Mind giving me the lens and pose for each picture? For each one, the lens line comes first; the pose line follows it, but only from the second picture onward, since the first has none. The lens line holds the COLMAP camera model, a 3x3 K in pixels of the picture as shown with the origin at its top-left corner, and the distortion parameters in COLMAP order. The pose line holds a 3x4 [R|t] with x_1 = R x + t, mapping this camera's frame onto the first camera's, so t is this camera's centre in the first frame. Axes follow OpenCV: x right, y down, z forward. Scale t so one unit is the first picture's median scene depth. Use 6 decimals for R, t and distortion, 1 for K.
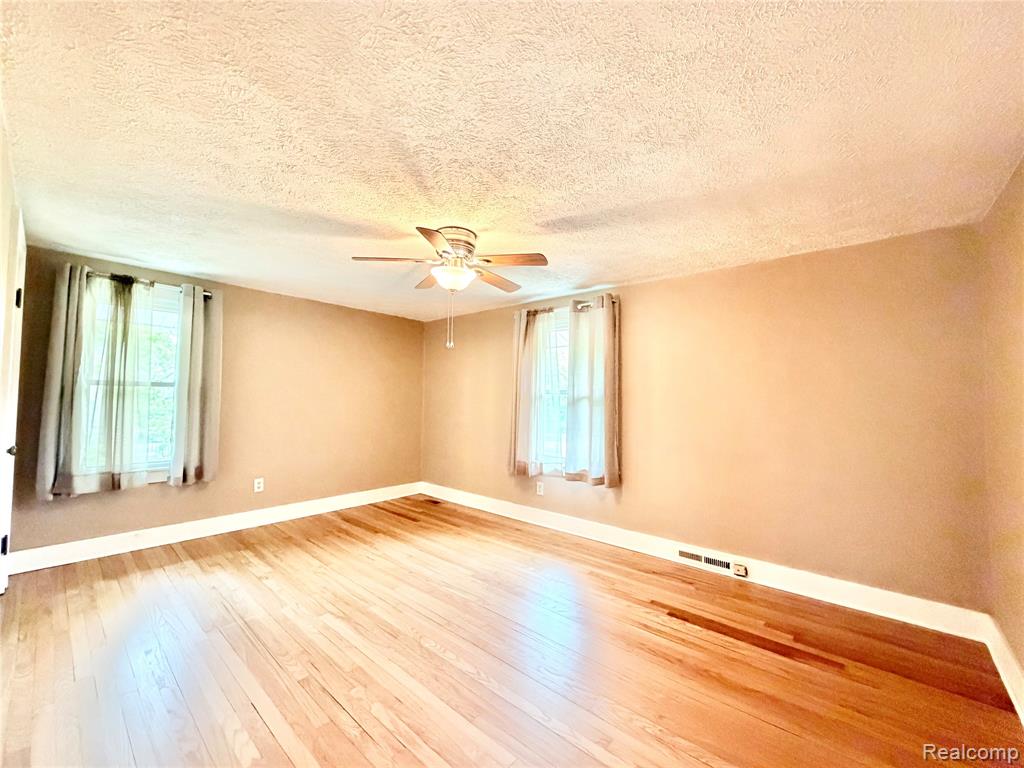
lens RADIAL K [[410.5, 0, 511.6], [0, 410.5, 387.2], [0, 0, 1]] dist [-0.000422, -0.000035]
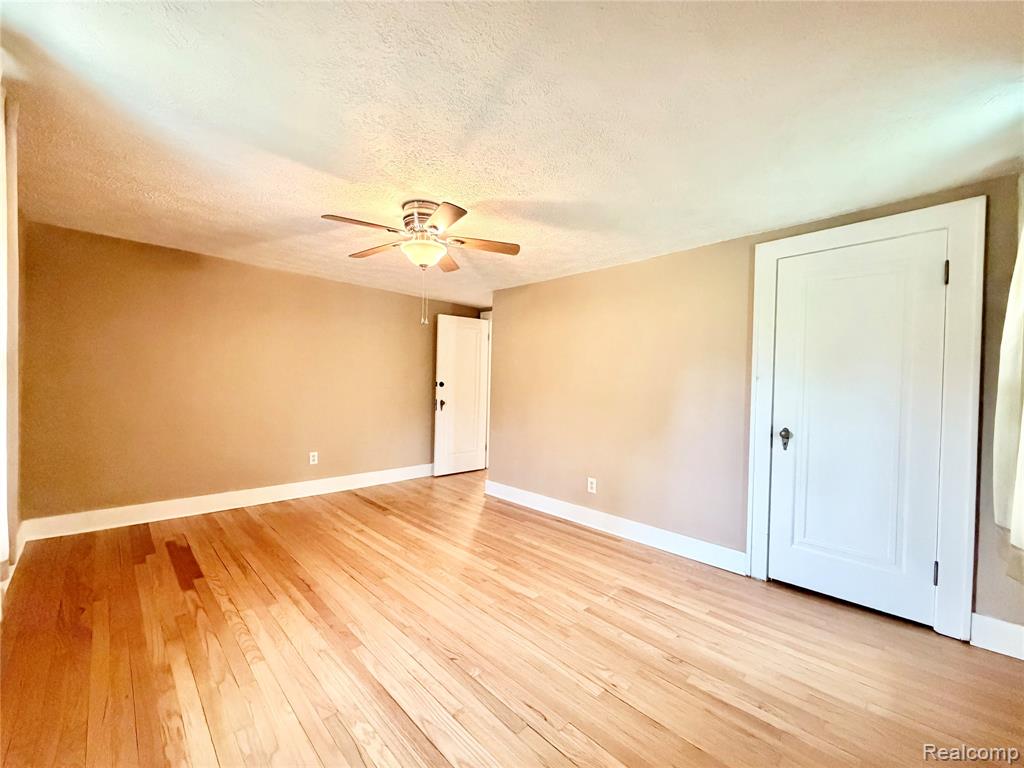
lens RADIAL K [[412.6, 0, 512.3], [0, 412.6, 386.3], [0, 0, 1]] dist [0.000541, 0.000049]
pose [[-0.996359, -0.044655, 0.072620, -0.443199], [-0.046261, 0.998717, -0.020590, 0.066172], [-0.071608, -0.023874, -0.997147, 1.994360]]
